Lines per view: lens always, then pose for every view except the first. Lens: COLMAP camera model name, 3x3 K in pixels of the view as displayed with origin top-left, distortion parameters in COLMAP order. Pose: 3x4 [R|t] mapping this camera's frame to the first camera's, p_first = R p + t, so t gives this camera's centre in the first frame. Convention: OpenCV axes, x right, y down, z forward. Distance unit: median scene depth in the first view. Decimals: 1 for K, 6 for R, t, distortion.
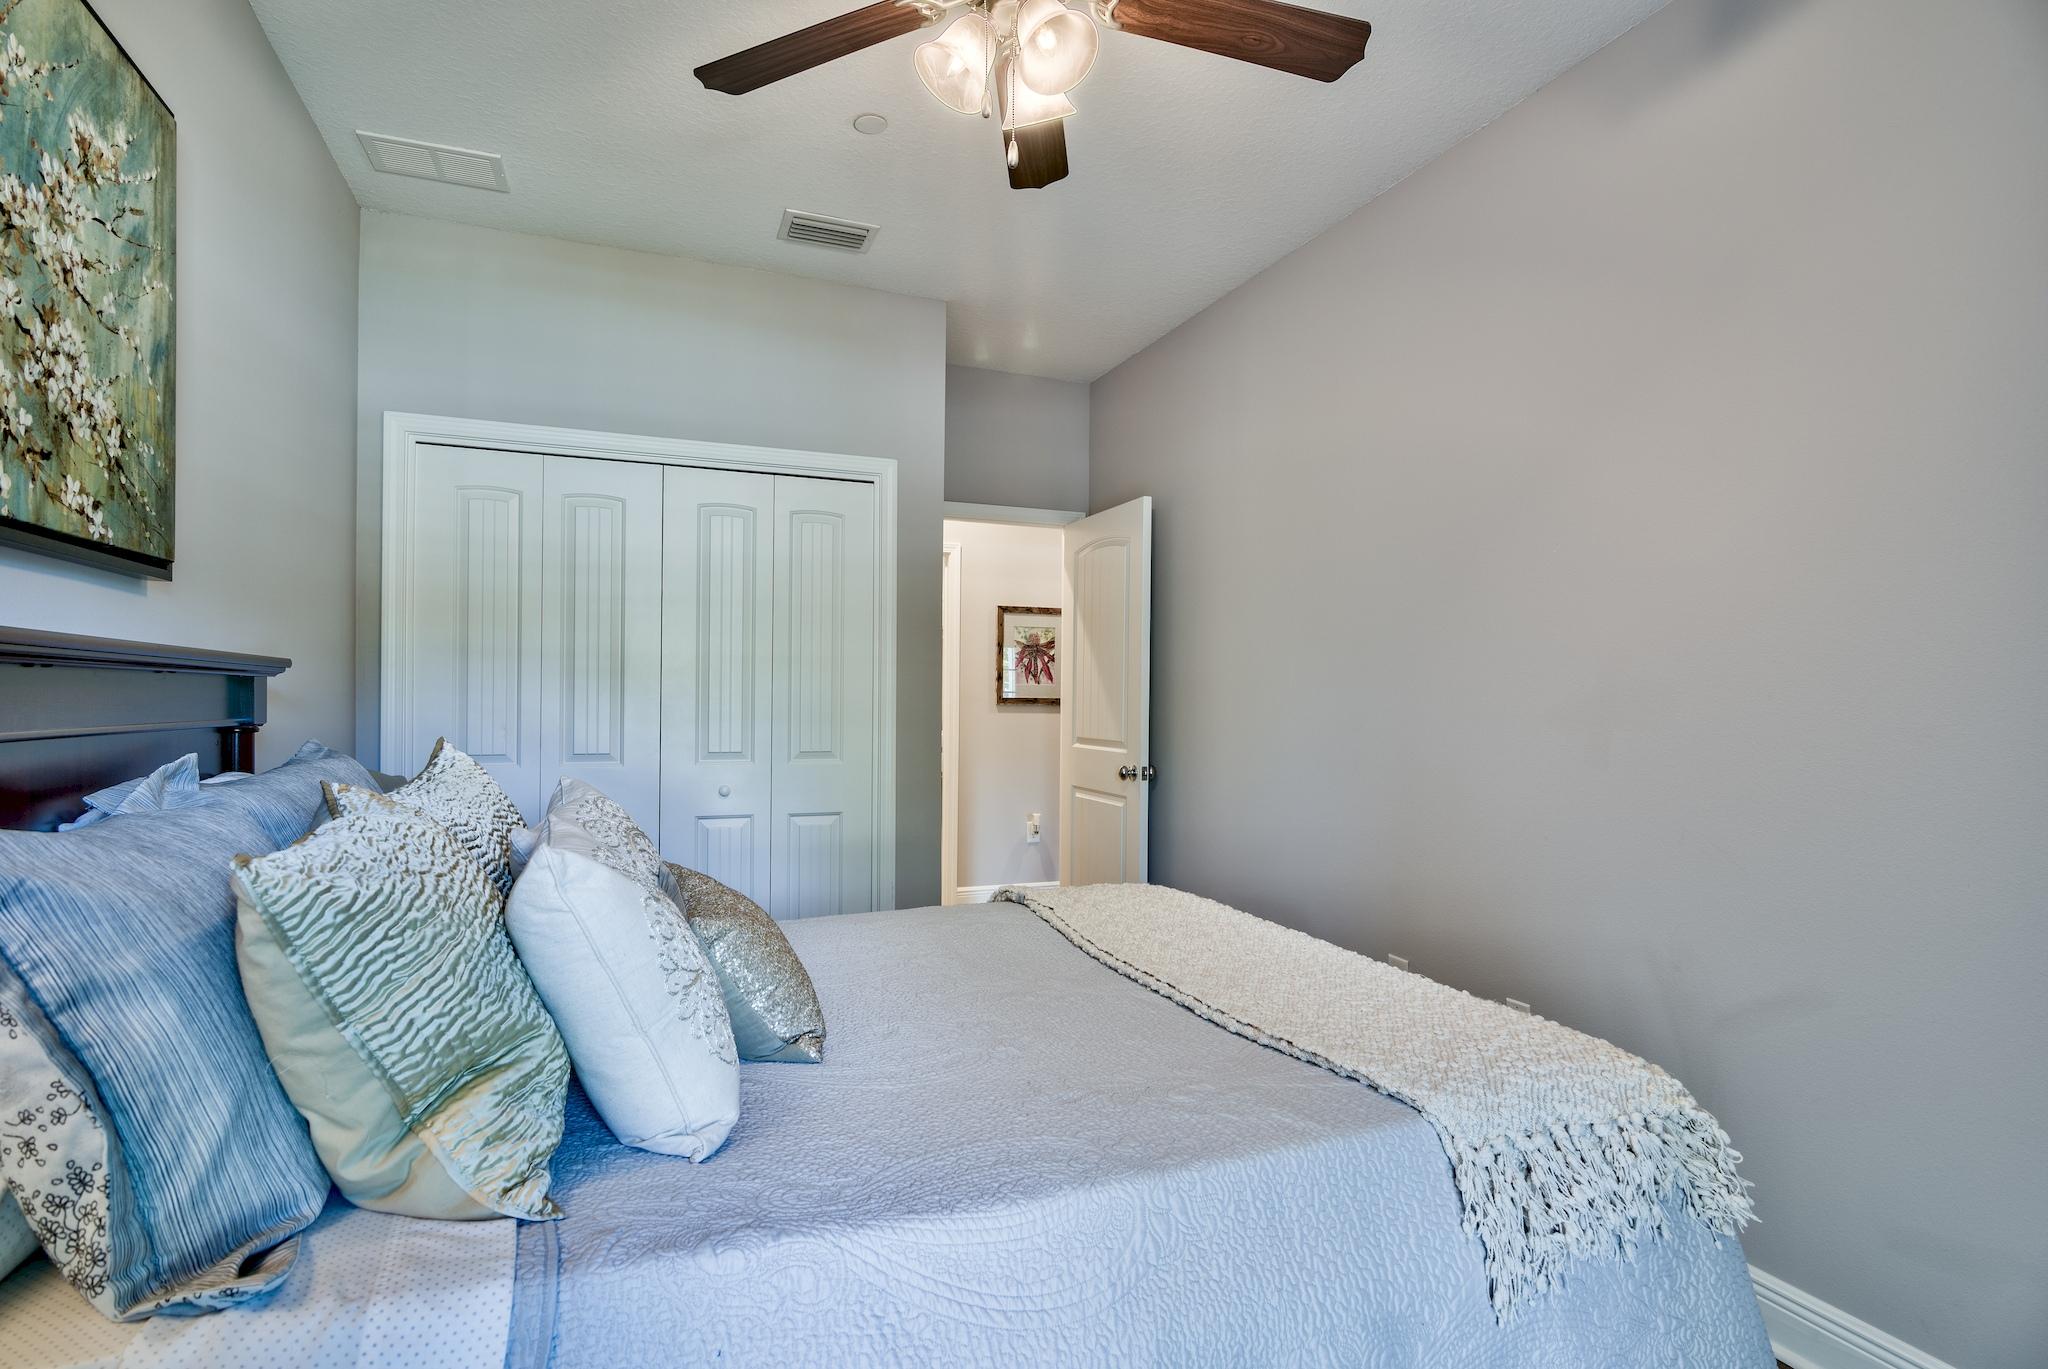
lens RADIAL K [[1014.6, 0, 1008.4], [0, 1014.6, 704.9], [0, 0, 1]] dist [-0.009250, -0.000024]
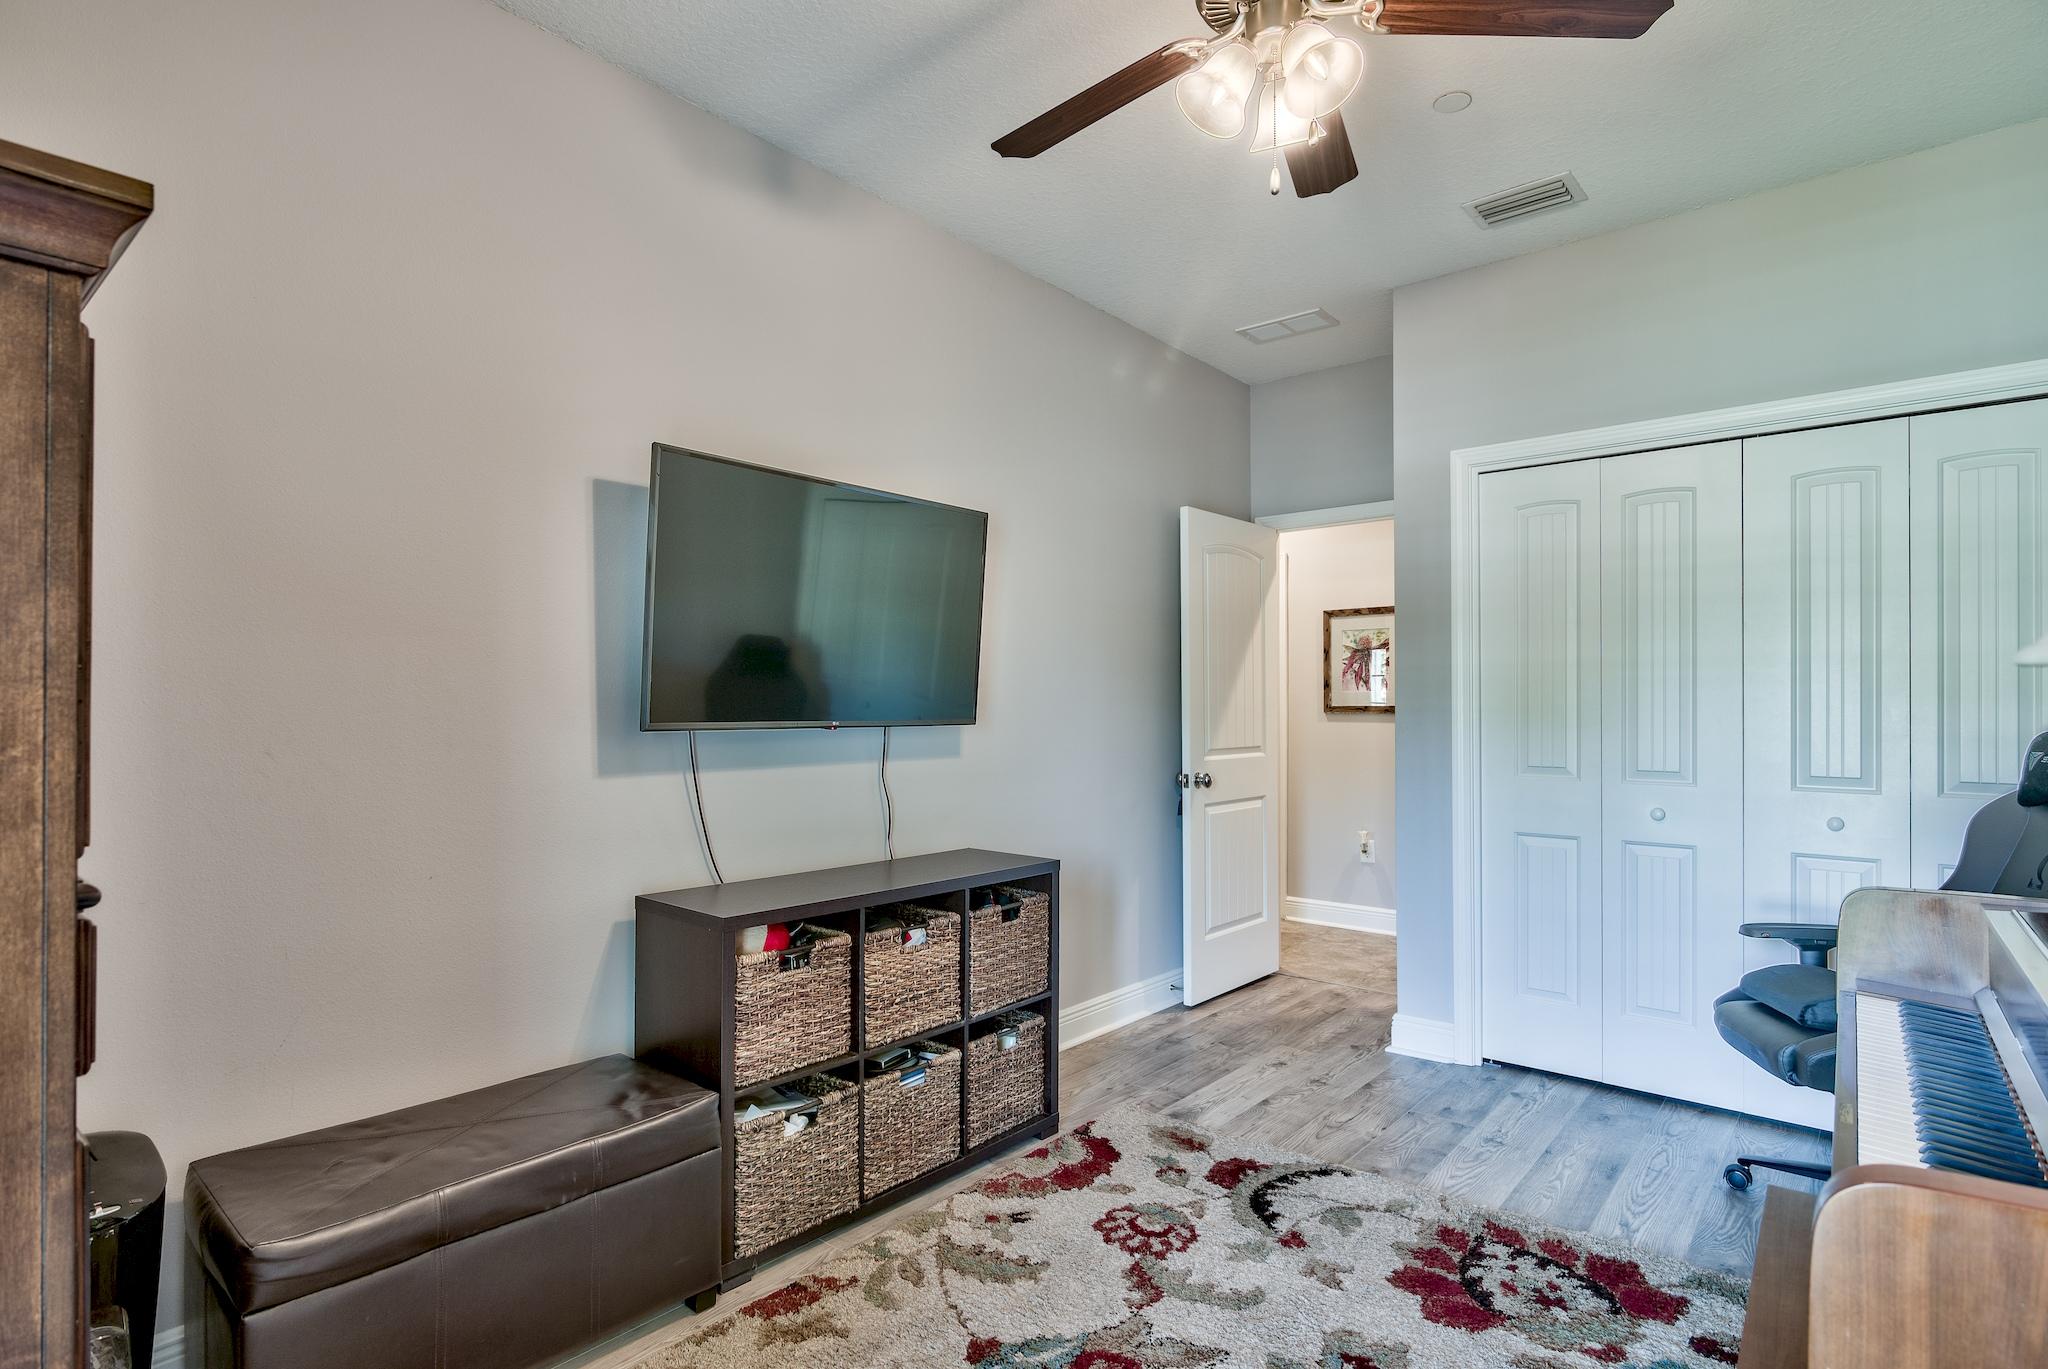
lens RADIAL K [[1014.6, 0, 1008.4], [0, 1014.6, 704.9], [0, 0, 1]] dist [-0.009250, -0.000024]
pose [[0.473847, -0.009587, -0.880555, 0.406762], [-0.001914, 0.999927, -0.011917, 0.002526], [0.880605, 0.007332, 0.473794, 0.158654]]
